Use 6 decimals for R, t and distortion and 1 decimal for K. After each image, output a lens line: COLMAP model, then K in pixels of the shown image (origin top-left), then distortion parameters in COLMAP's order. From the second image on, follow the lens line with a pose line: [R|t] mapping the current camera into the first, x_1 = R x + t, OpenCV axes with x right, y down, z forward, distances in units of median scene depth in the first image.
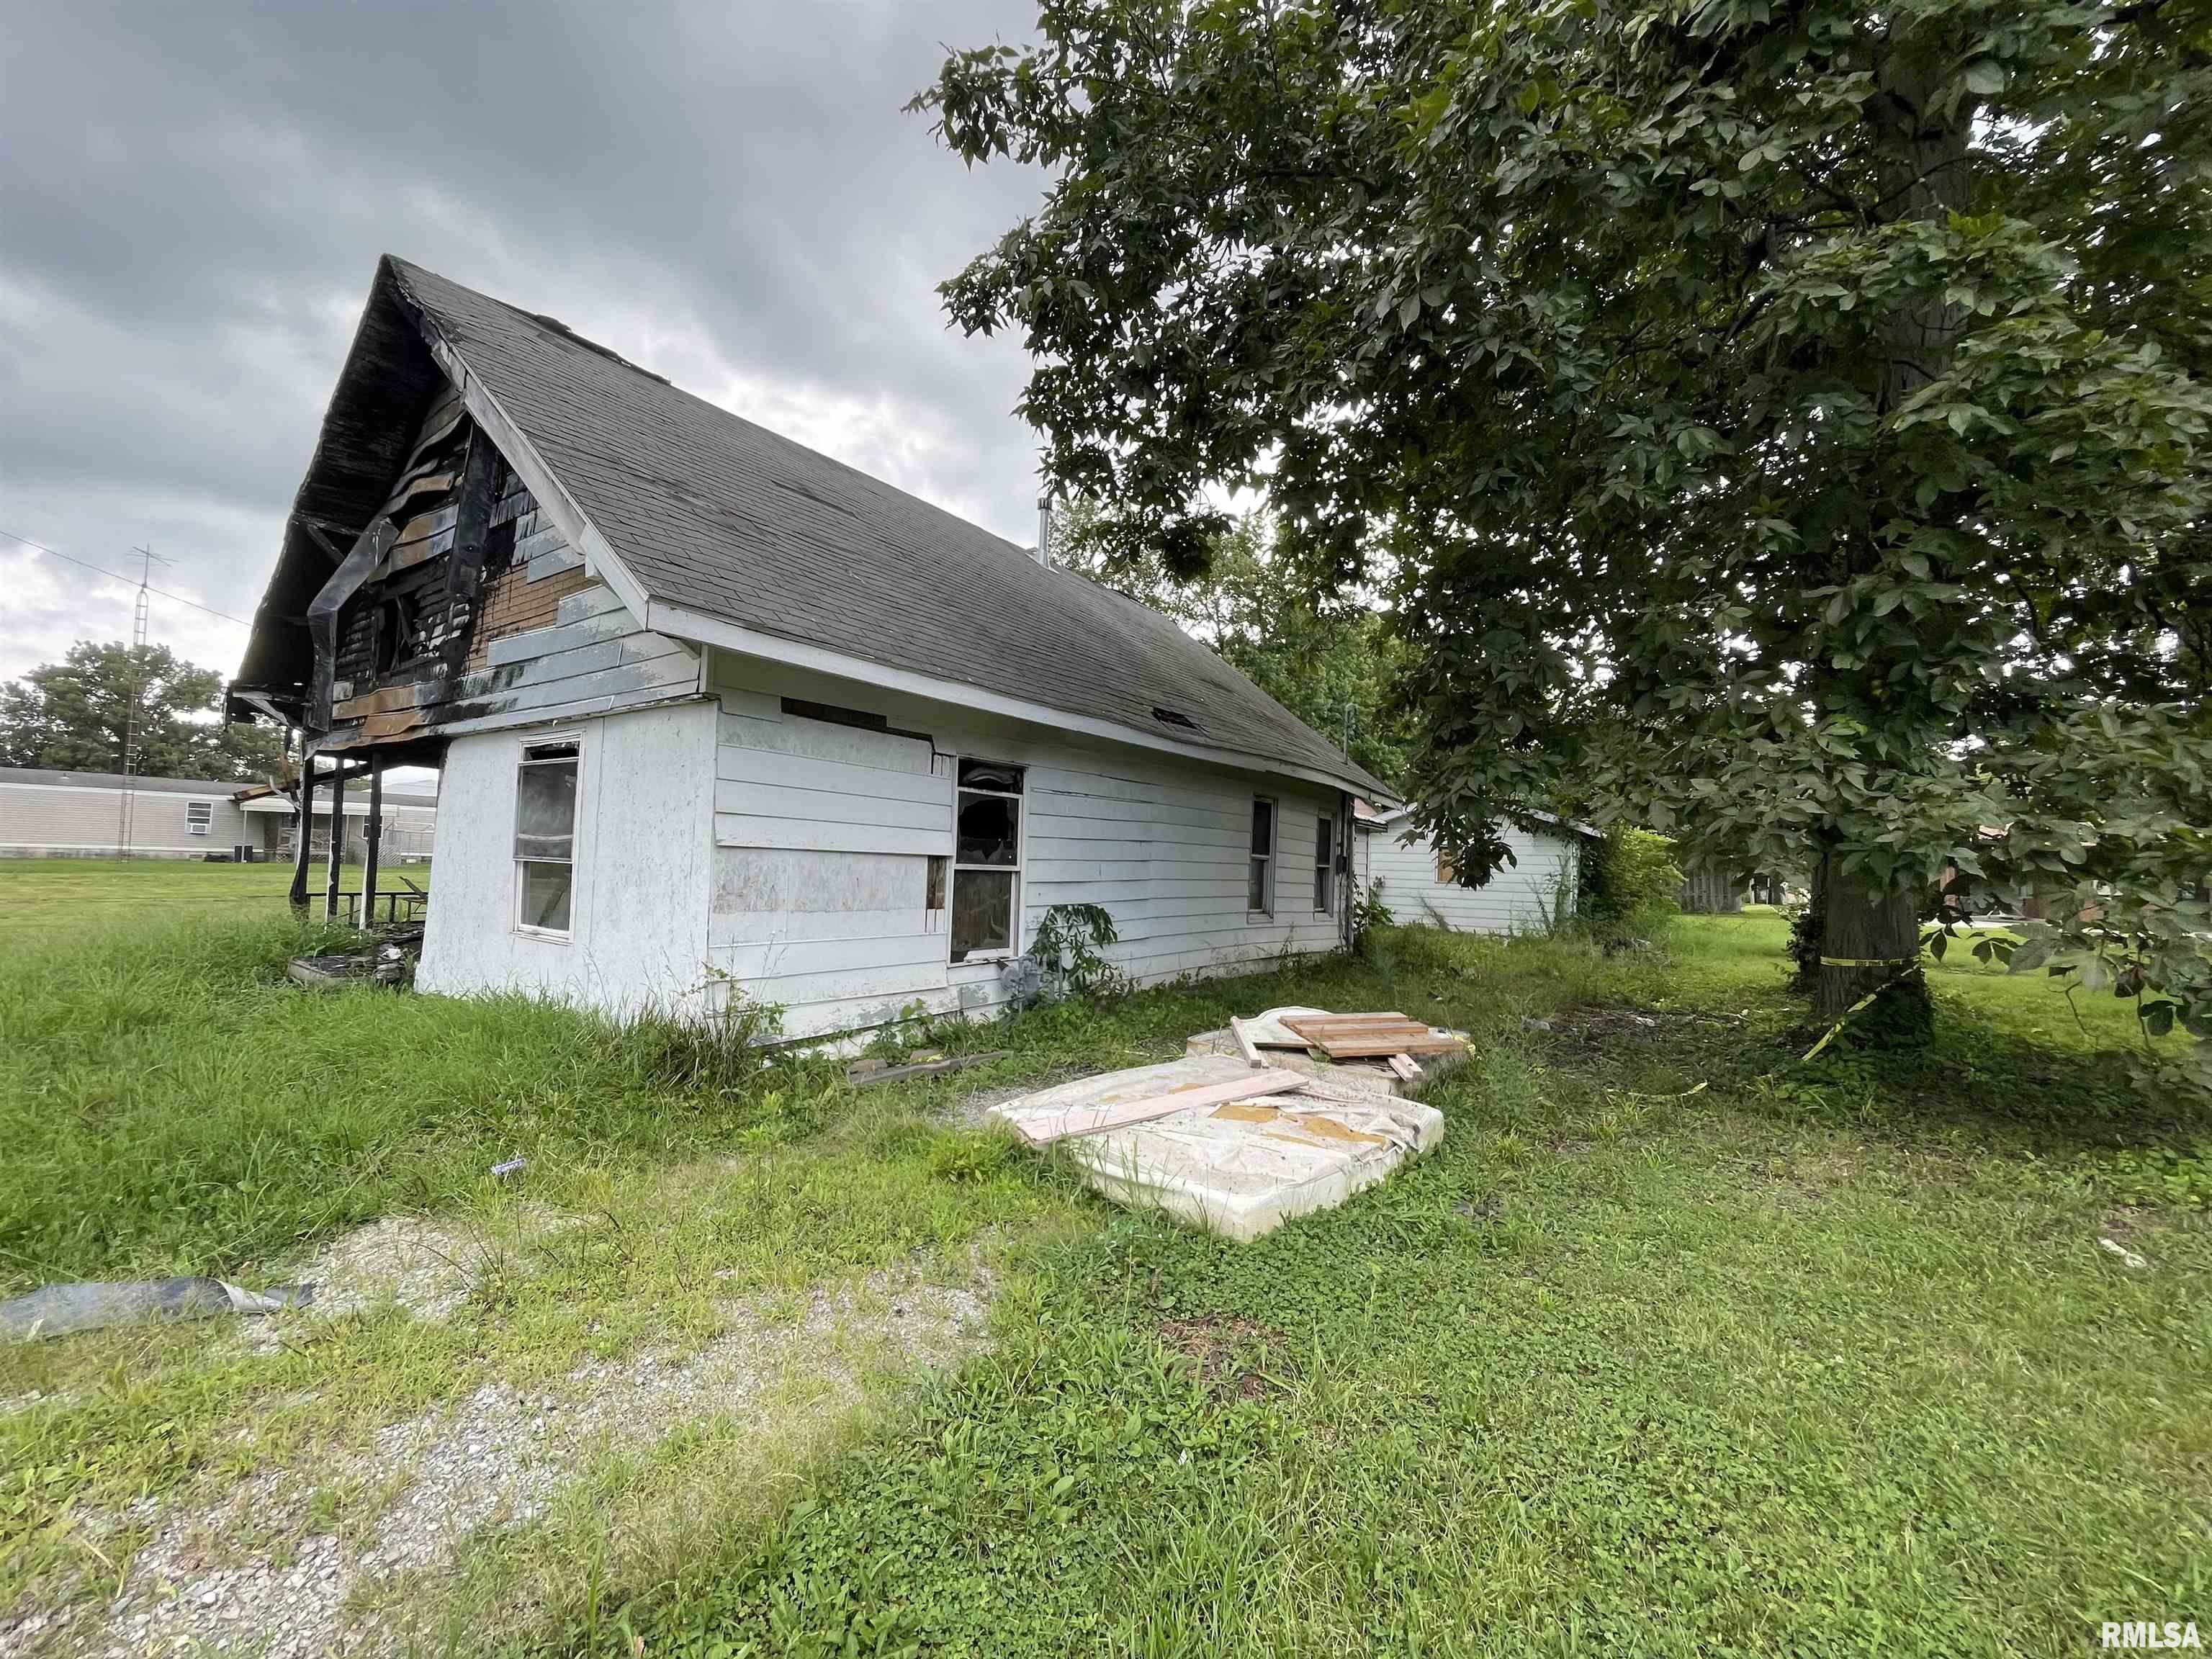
lens RADIAL K [[895.1, 0, 1097.3], [0, 895.1, 817.7], [0, 0, 1]] dist [0.005929, -0.001264]
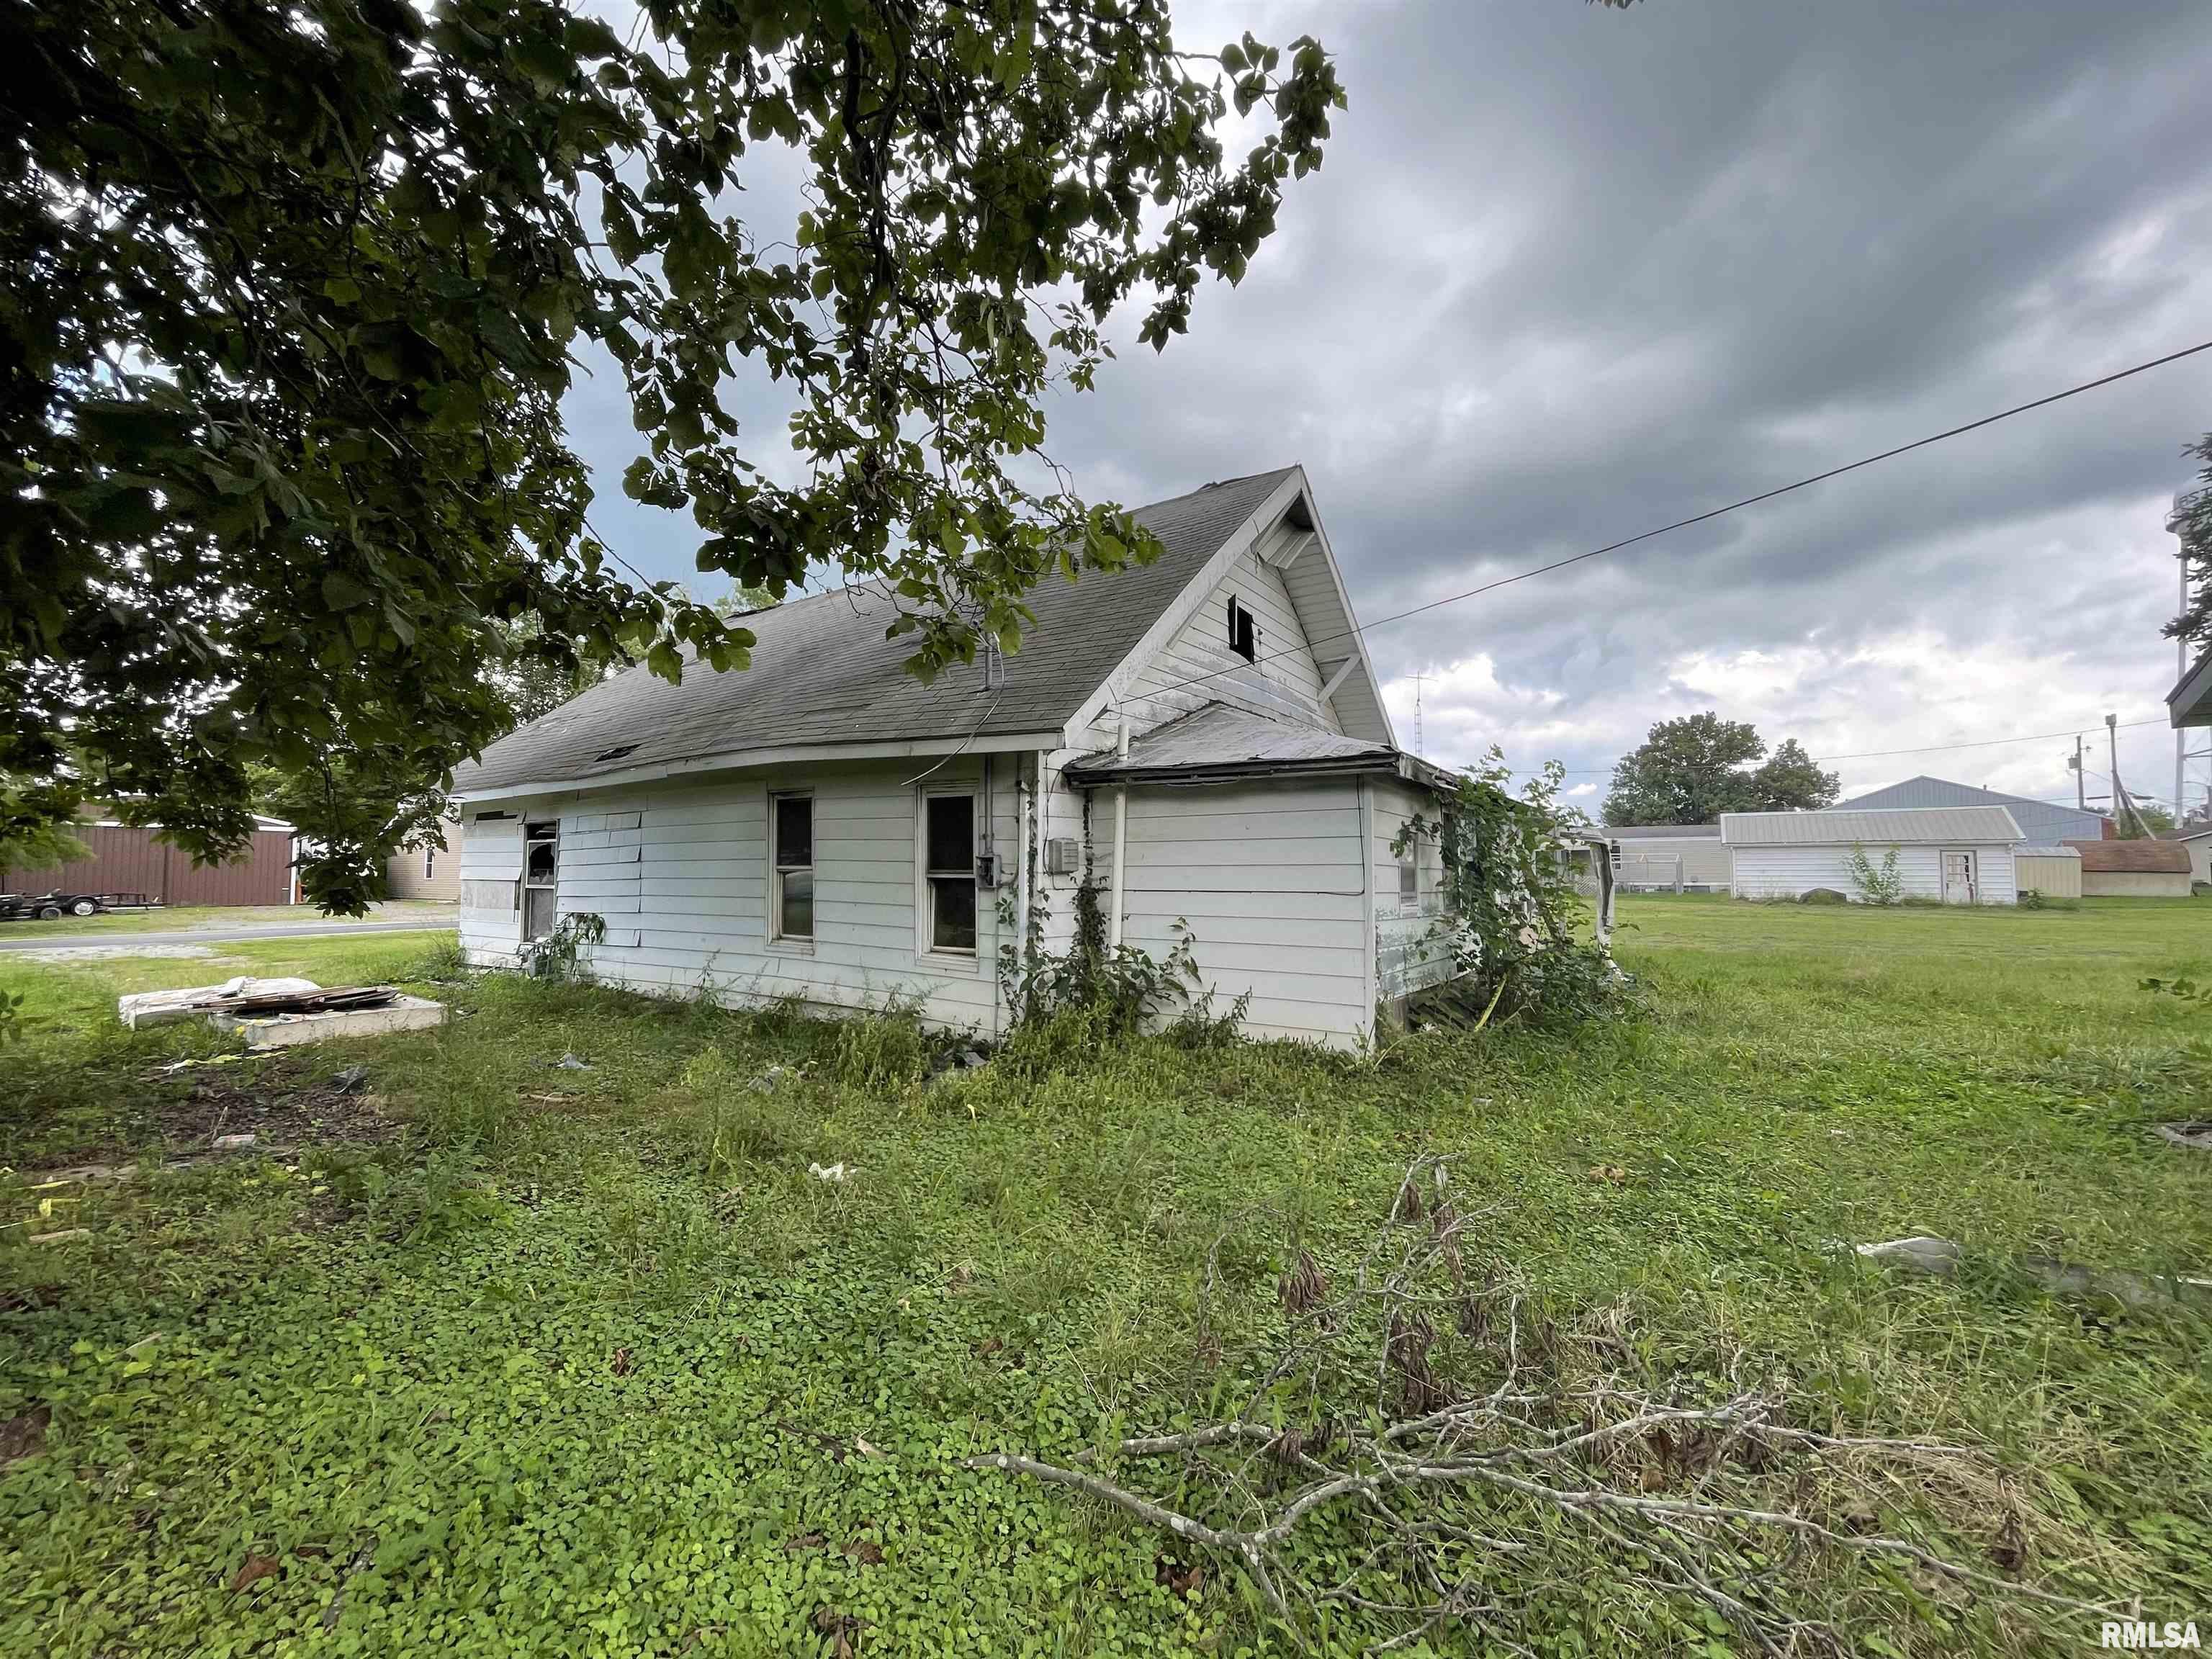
lens RADIAL K [[895.1, 0, 1091.8], [0, 895.1, 813.7], [0, 0, 1]] dist [0.005929, -0.001264]
pose [[0.006728, -0.094686, -0.995484, 1.091959], [0.052803, 0.994152, -0.094202, 0.093954], [0.998582, -0.051931, 0.011688, 1.413758]]
